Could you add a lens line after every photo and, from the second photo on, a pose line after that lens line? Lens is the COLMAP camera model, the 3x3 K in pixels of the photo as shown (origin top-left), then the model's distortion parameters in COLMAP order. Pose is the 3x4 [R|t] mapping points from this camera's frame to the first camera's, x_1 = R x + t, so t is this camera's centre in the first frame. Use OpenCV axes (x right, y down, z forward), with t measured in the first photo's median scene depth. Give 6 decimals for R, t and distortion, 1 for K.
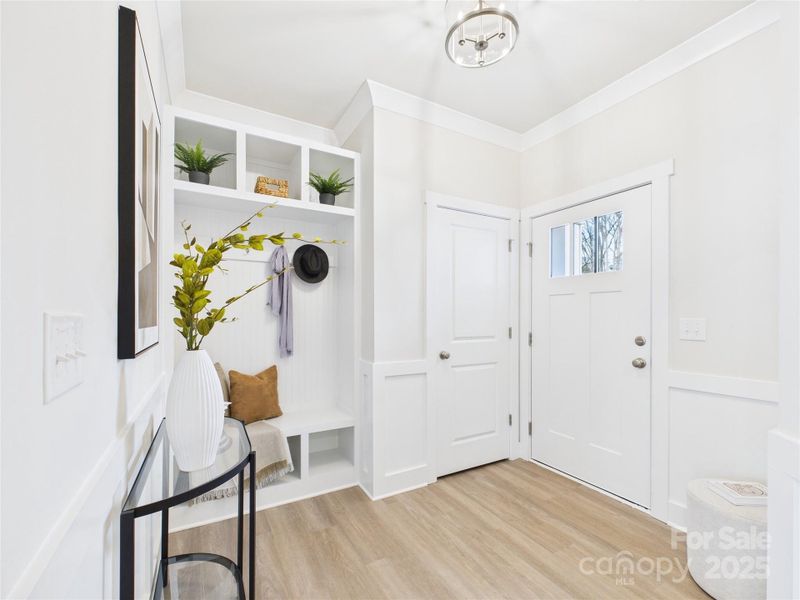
lens RADIAL K [[348.8, 0, 398.4], [0, 348.8, 316.3], [0, 0, 1]] dist [-0.000516, -0.000130]
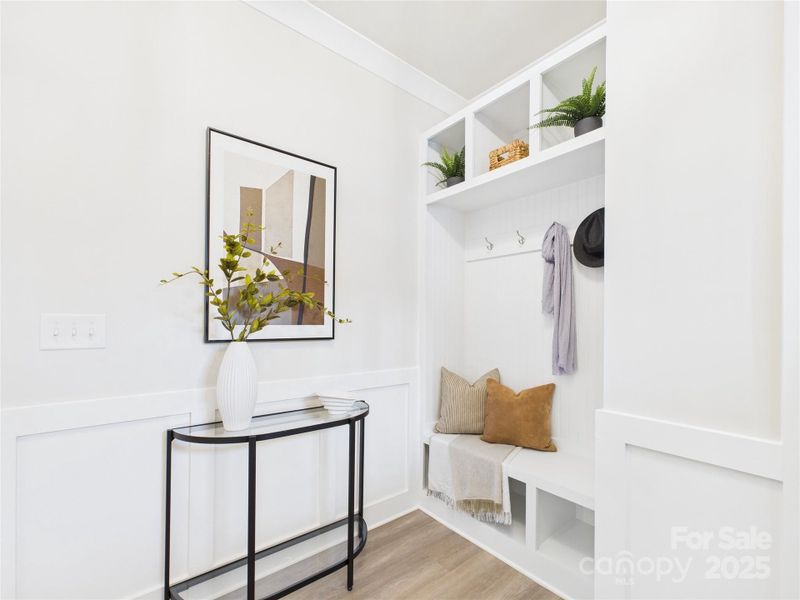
lens RADIAL K [[348.8, 0, 398.4], [0, 348.8, 316.3], [0, 0, 1]] dist [-0.000516, -0.000130]
pose [[0.165010, -0.007499, -0.986263, 0.384735], [-0.008153, 0.999927, -0.008967, 0.005115], [0.986258, 0.009521, 0.164937, 0.619329]]
